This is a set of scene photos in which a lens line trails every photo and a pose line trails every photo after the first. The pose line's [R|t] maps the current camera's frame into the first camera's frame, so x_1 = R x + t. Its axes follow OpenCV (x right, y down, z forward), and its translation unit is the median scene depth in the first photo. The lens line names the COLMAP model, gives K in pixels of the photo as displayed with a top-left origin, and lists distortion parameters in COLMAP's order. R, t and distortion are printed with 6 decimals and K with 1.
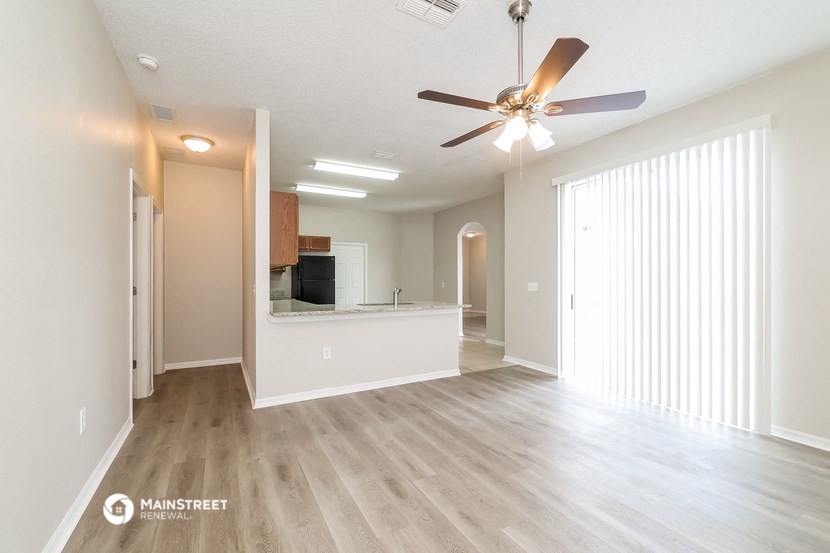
lens RADIAL K [[353.9, 0, 413.1], [0, 353.9, 279.3], [0, 0, 1]] dist [0.000512, 0.000152]
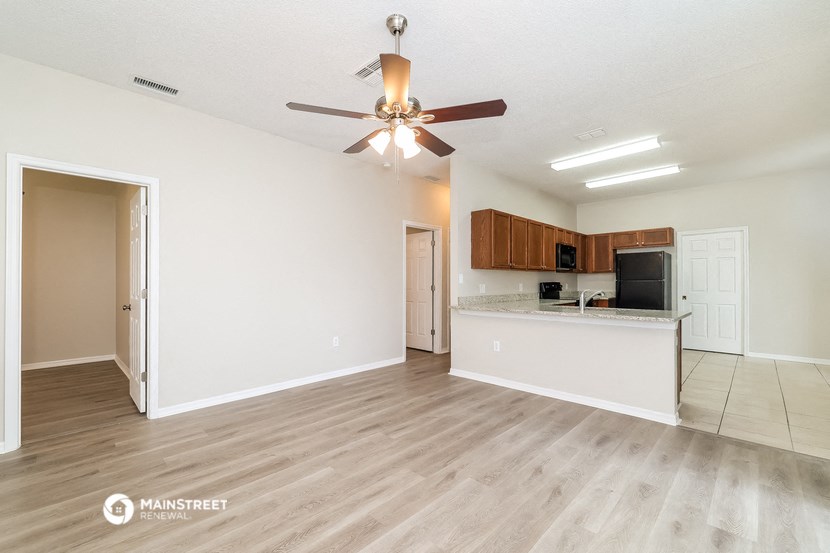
lens RADIAL K [[353.9, 0, 413.1], [0, 353.9, 279.3], [0, 0, 1]] dist [0.000512, 0.000152]
pose [[0.284581, -0.005626, -0.958636, 0.854715], [0.003947, 0.999981, -0.004697, 0.001262], [0.958644, -0.002447, 0.284597, 0.482324]]
